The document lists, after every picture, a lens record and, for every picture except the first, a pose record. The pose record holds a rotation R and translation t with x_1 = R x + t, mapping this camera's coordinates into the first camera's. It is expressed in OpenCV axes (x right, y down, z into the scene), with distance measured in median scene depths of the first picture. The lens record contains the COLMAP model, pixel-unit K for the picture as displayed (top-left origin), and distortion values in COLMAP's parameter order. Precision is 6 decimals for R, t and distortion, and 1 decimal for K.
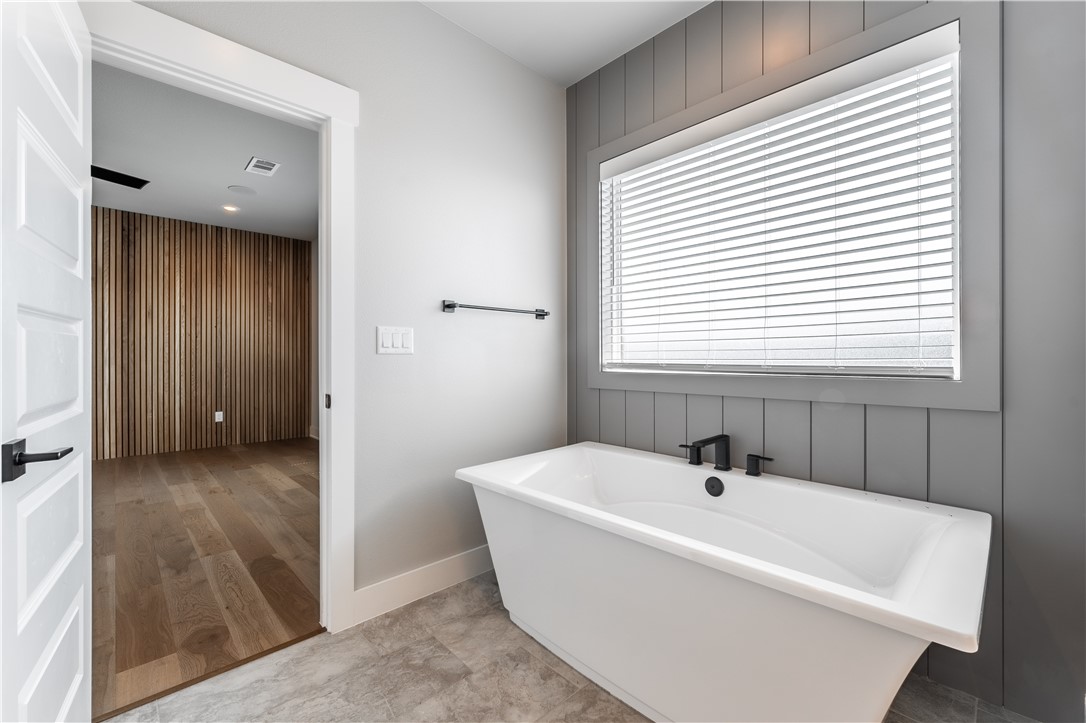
lens RADIAL K [[449.4, 0, 542.7], [0, 449.4, 358.8], [0, 0, 1]] dist [0.000714, 0.000795]
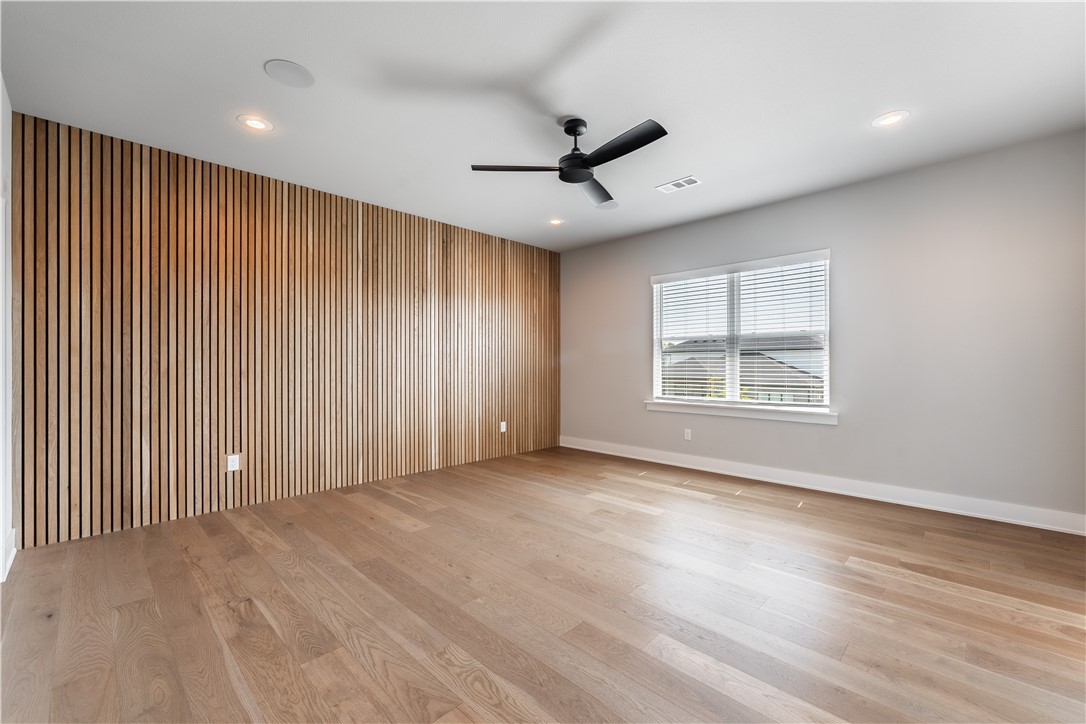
lens RADIAL K [[449.4, 0, 545.7], [0, 449.4, 365.0], [0, 0, 1]] dist [0.000714, 0.000795]
pose [[0.999433, -0.003402, 0.033485, -0.688206], [0.003373, 0.999994, 0.000925, -0.011121], [-0.033487, -0.000812, 0.999439, -0.009986]]
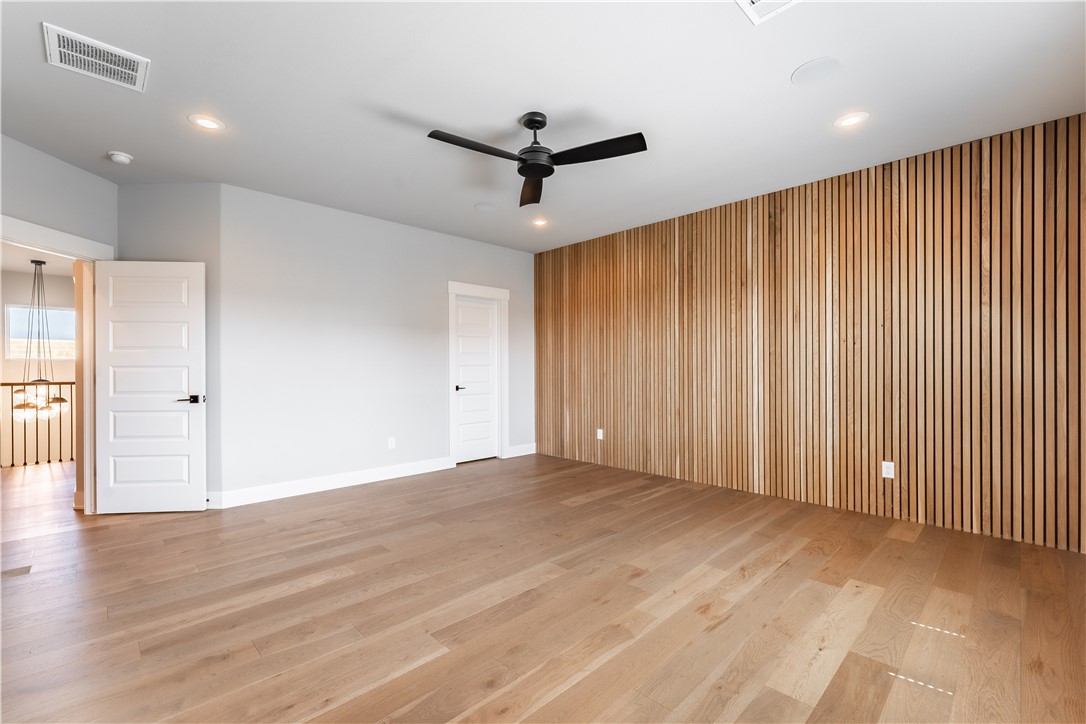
lens RADIAL K [[469.8, 0, 544.2], [0, 469.8, 368.4], [0, 0, 1]] dist [-0.004740, -0.000294]
pose [[0.015176, 0.002072, -0.999883, -0.084621], [0.002762, 0.999994, 0.002114, -0.014646], [0.999881, -0.002794, 0.015170, 0.539566]]
